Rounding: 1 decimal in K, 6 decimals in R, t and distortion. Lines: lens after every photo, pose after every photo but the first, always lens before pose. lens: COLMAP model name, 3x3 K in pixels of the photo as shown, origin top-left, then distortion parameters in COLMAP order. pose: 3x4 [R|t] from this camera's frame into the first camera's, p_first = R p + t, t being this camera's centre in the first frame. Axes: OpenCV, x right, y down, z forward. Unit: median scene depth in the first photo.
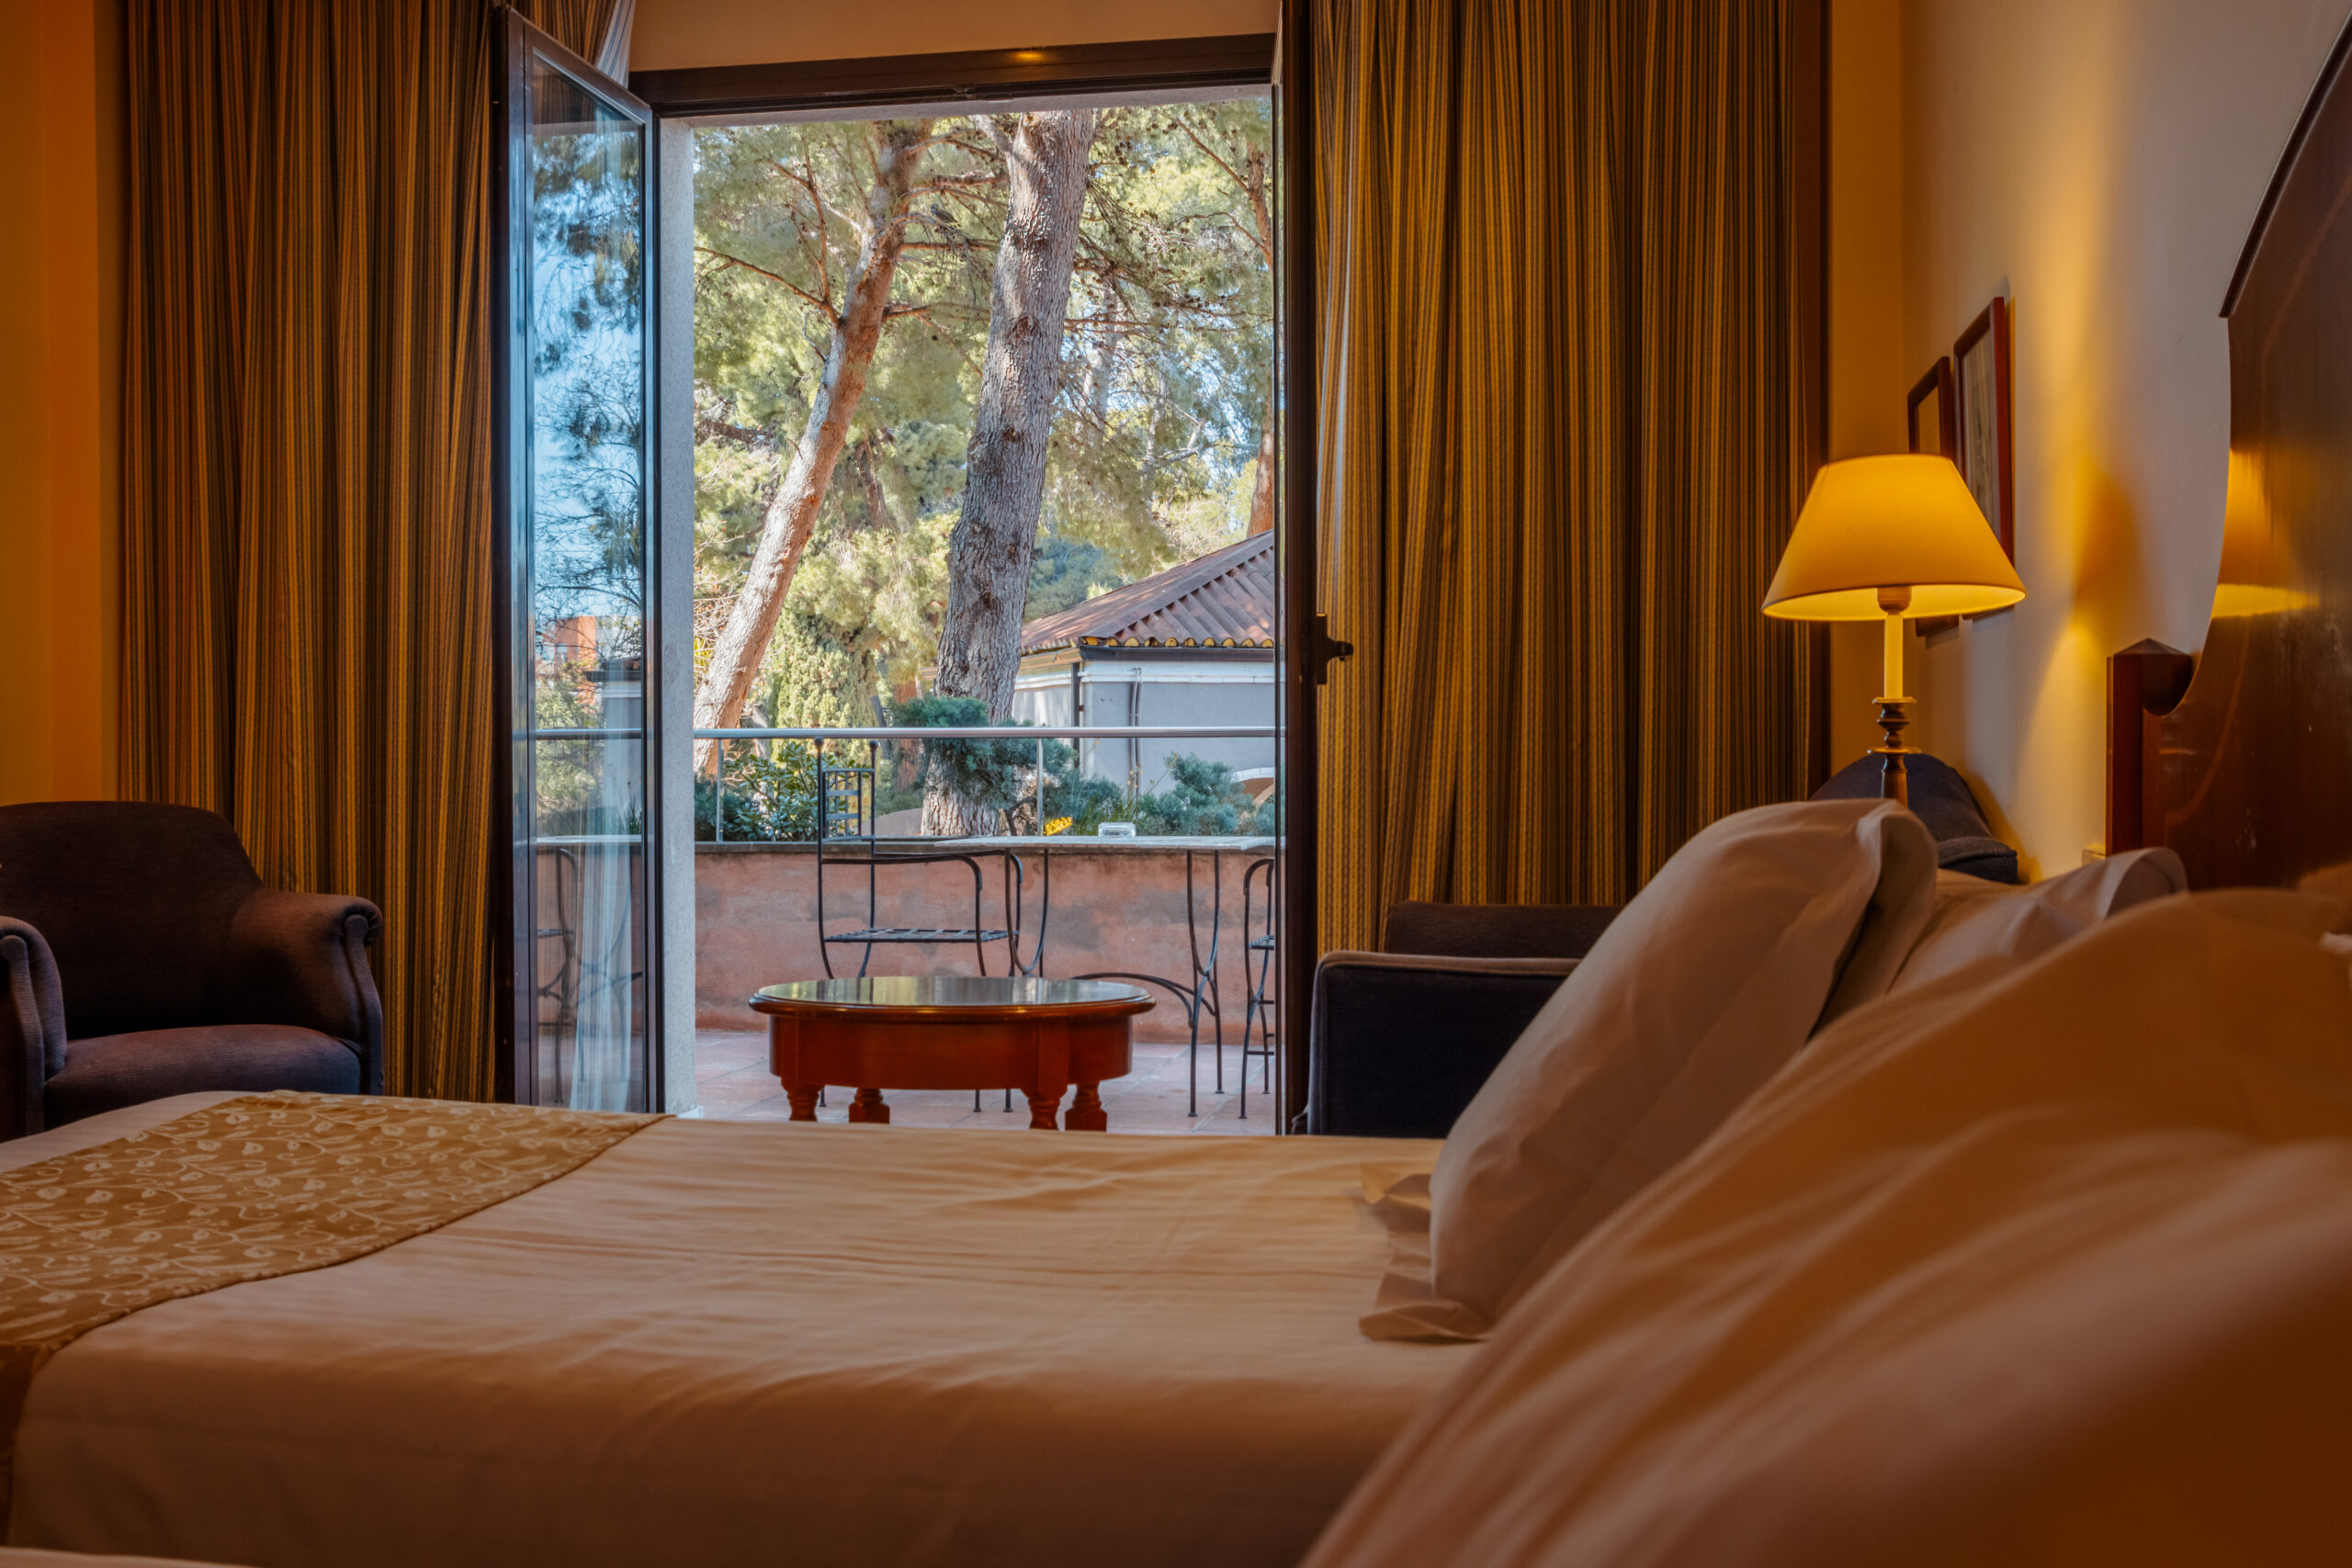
lens RADIAL K [[2519.6, 0, 1180.4], [0, 2519.6, 783.8], [0, 0, 1]] dist [-0.000065, 0.000000]
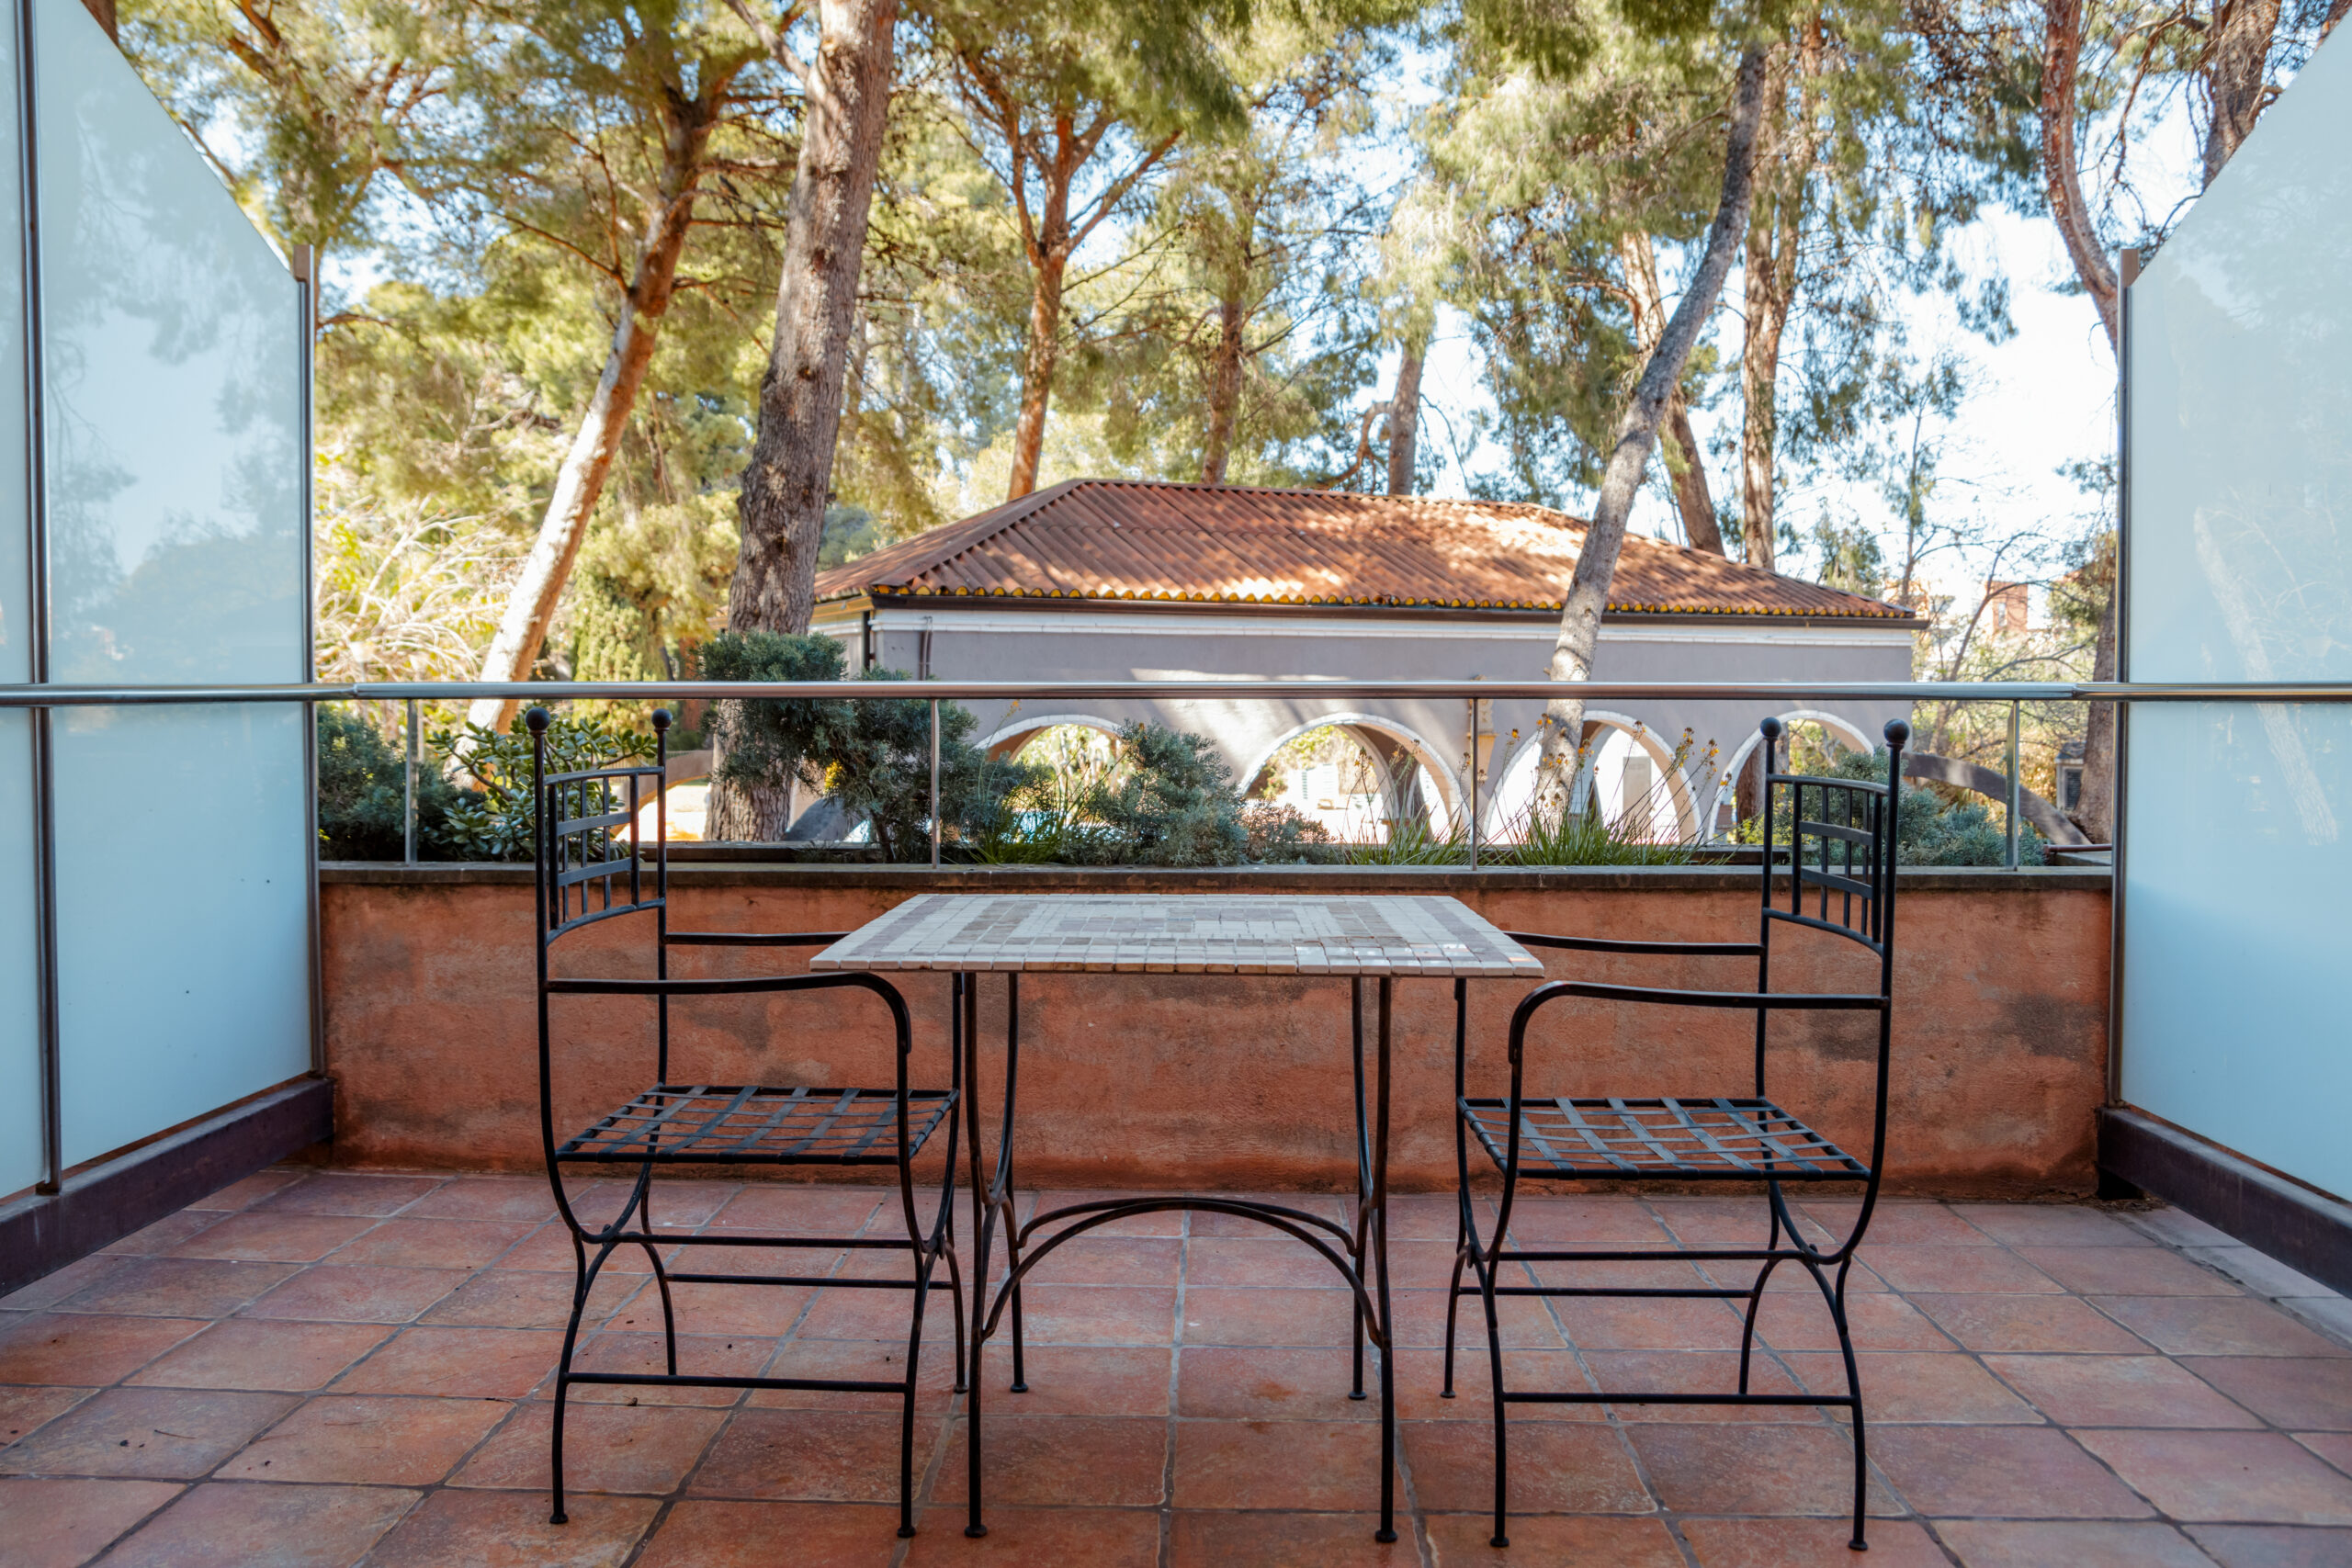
lens RADIAL K [[1934.8, 0, 1163.6], [0, 1934.8, 783.4], [0, 0, 1]] dist [-0.077747, 0.003061]
pose [[0.991110, -0.002577, 0.133021, -0.020108], [-0.001937, 0.999427, 0.033800, -0.004246], [-0.133032, -0.033757, 0.990537, 0.165753]]
